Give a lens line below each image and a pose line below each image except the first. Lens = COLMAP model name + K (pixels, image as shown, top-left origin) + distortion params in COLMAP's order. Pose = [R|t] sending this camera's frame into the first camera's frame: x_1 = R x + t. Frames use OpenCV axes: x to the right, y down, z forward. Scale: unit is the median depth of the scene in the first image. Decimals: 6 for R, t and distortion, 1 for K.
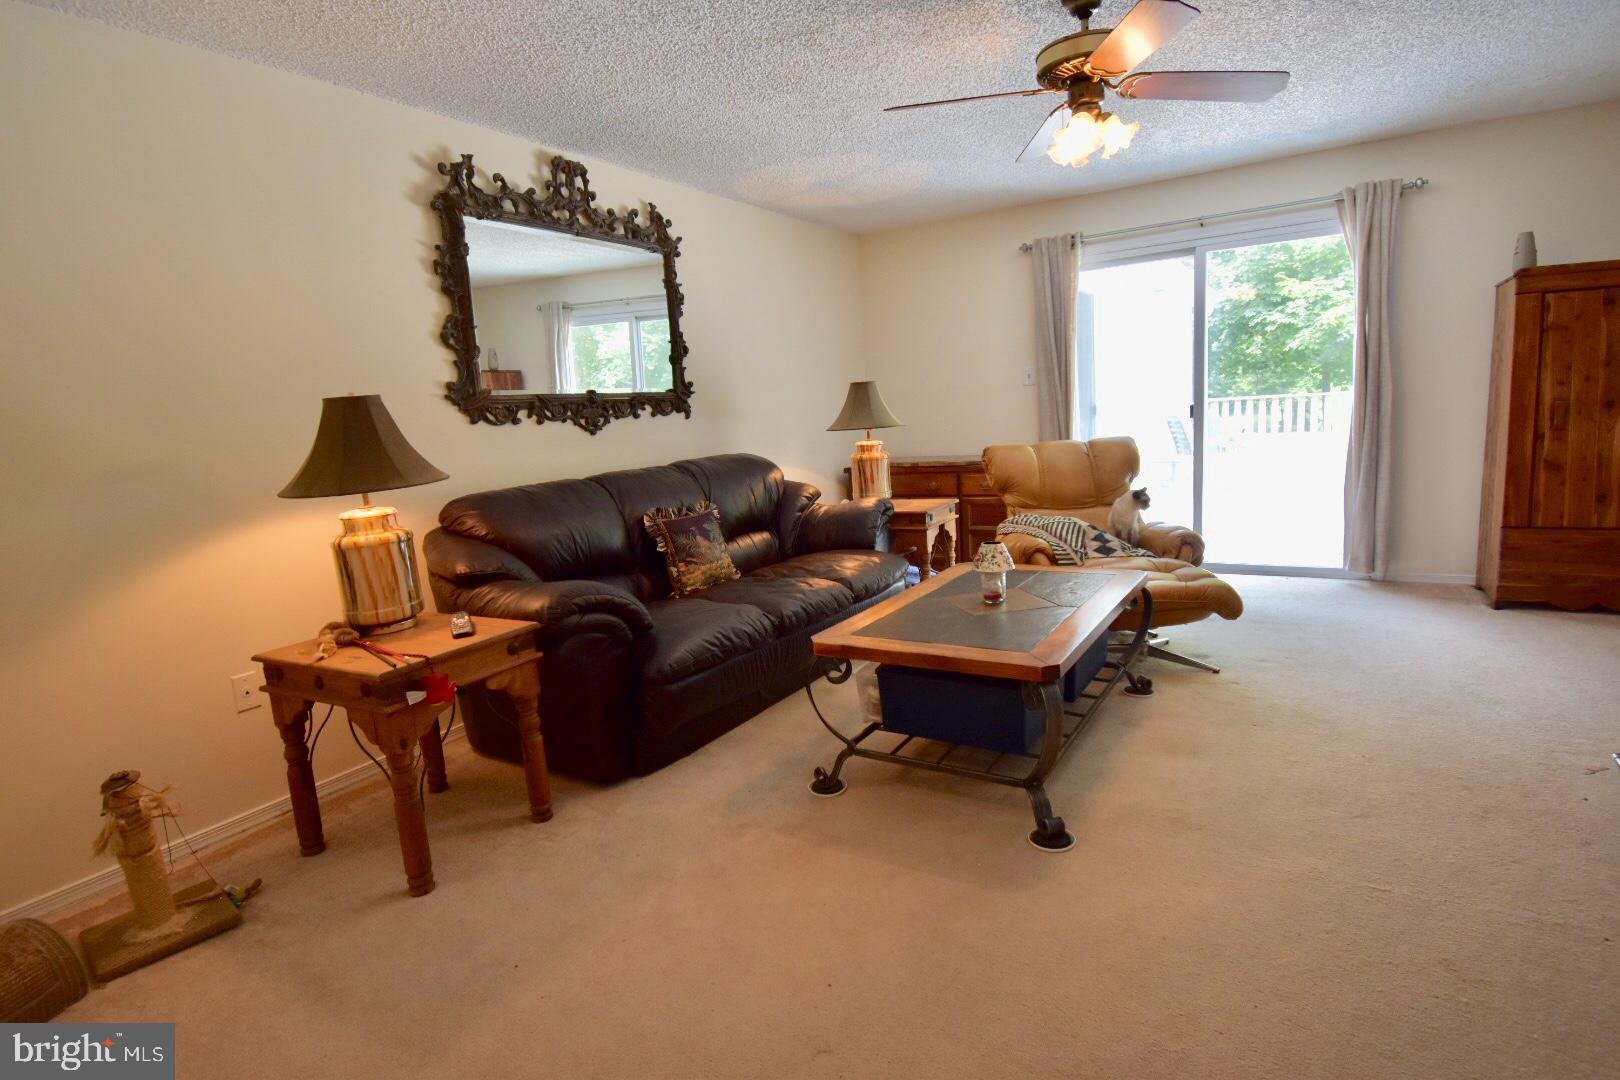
lens RADIAL K [[817.9, 0, 815.5], [0, 817.9, 536.2], [0, 0, 1]] dist [0.012926, -0.024198]
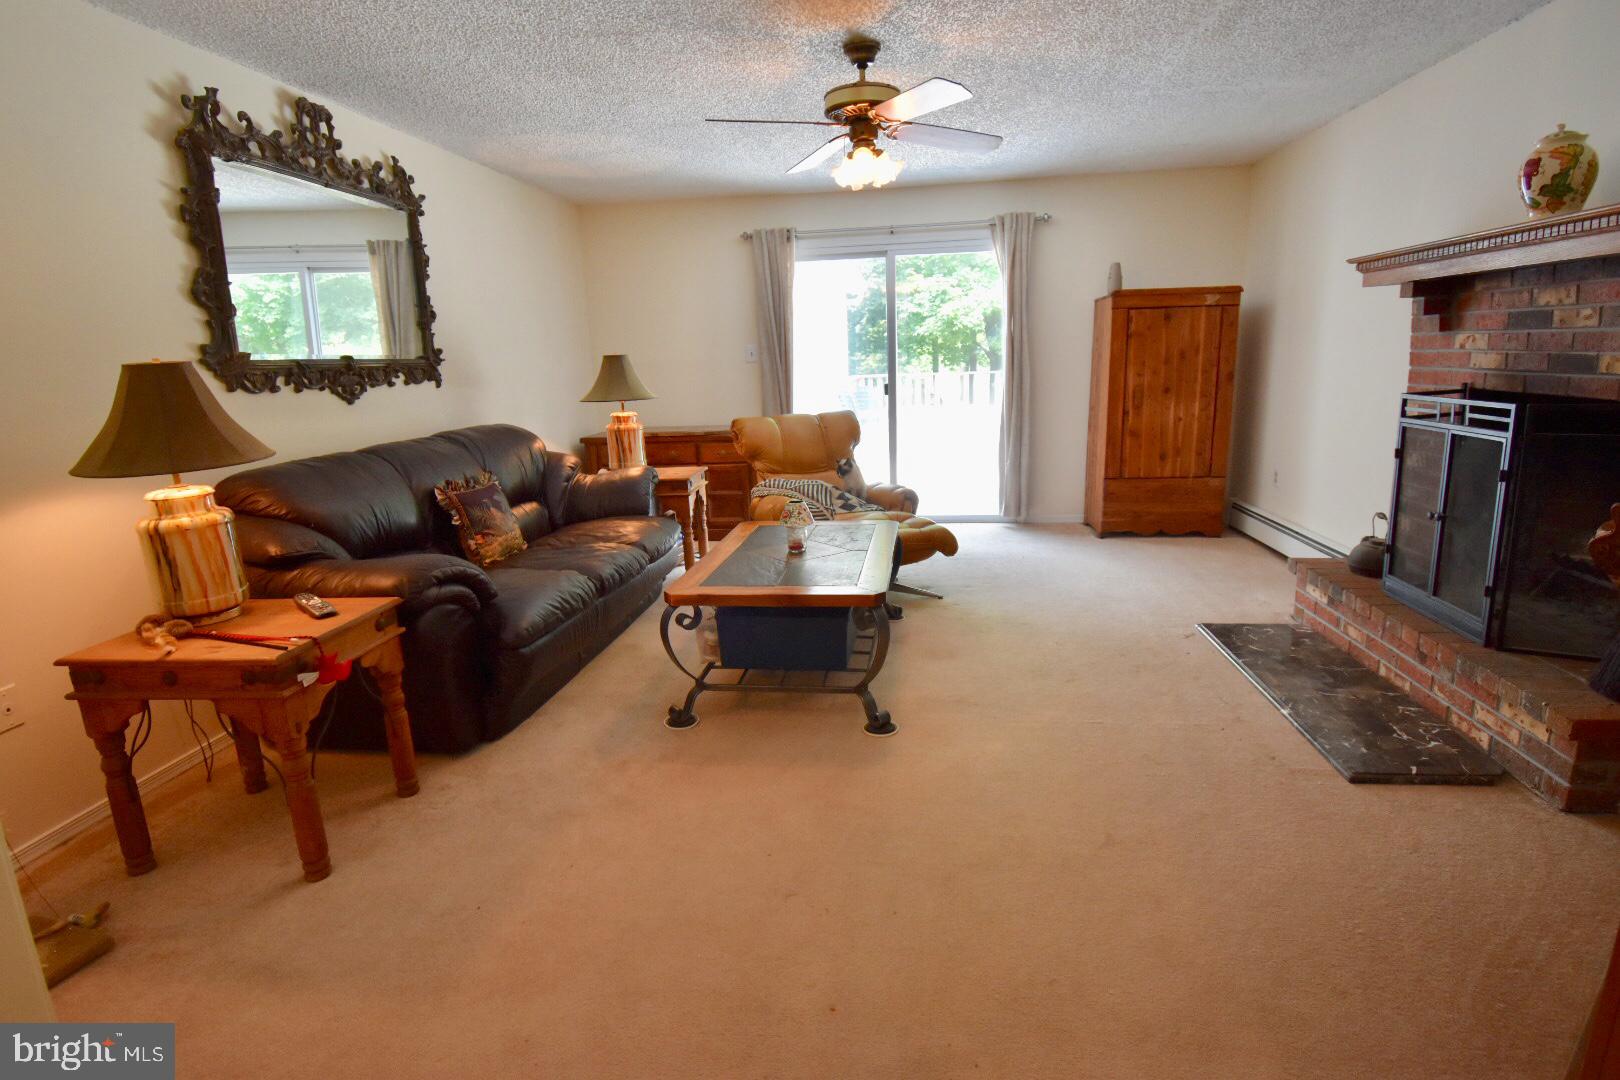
lens RADIAL K [[817.9, 0, 815.2], [0, 817.9, 537.4], [0, 0, 1]] dist [0.012926, -0.024198]
pose [[0.912069, -0.054624, 0.406382, -0.185837], [0.038586, 0.998123, 0.047561, 0.003448], [-0.408217, -0.027698, 0.912464, -0.073499]]
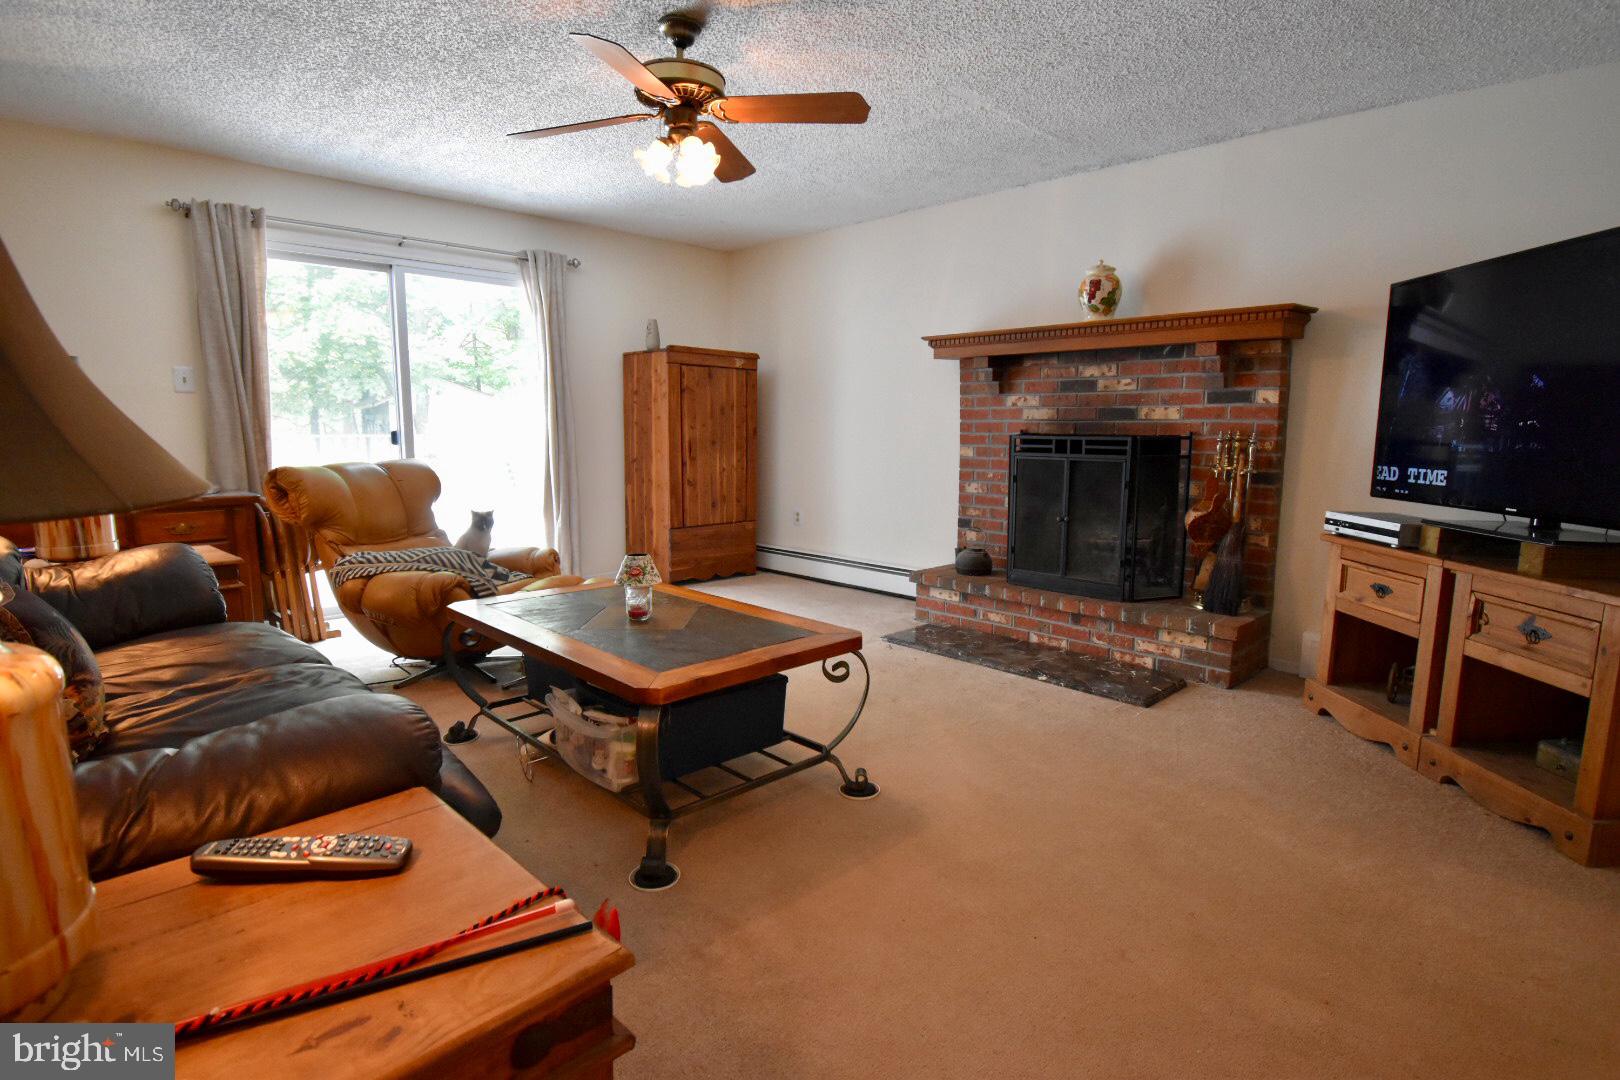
lens RADIAL K [[817.9, 0, 816.5], [0, 817.9, 536.2], [0, 0, 1]] dist [0.012926, -0.024198]
pose [[0.247849, -0.063307, 0.966728, -0.475199], [0.127985, 0.991257, 0.032101, -0.012035], [-0.960308, 0.115770, 0.253784, 0.436467]]
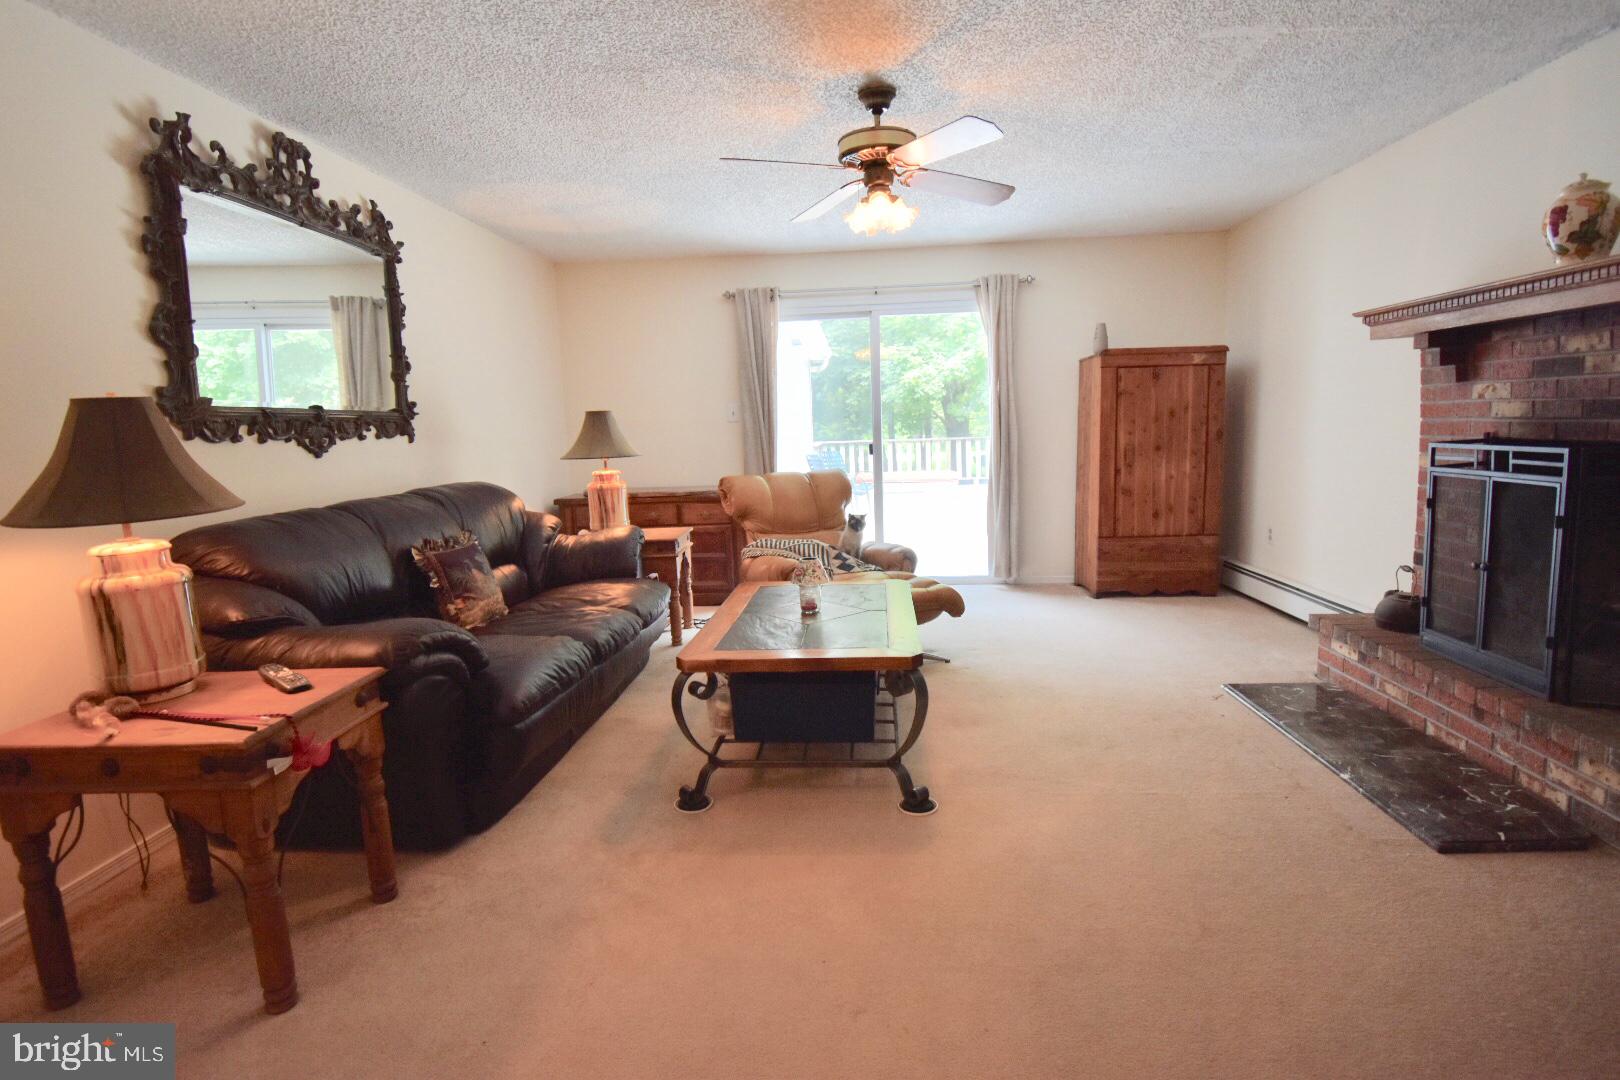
lens RADIAL K [[817.9, 0, 813.7], [0, 817.9, 539.0], [0, 0, 1]] dist [0.012926, -0.024198]
pose [[0.886831, -0.027570, 0.461271, -0.220542], [0.047483, 0.998372, -0.031618, 0.012642], [-0.459648, 0.049942, 0.886696, 0.010361]]
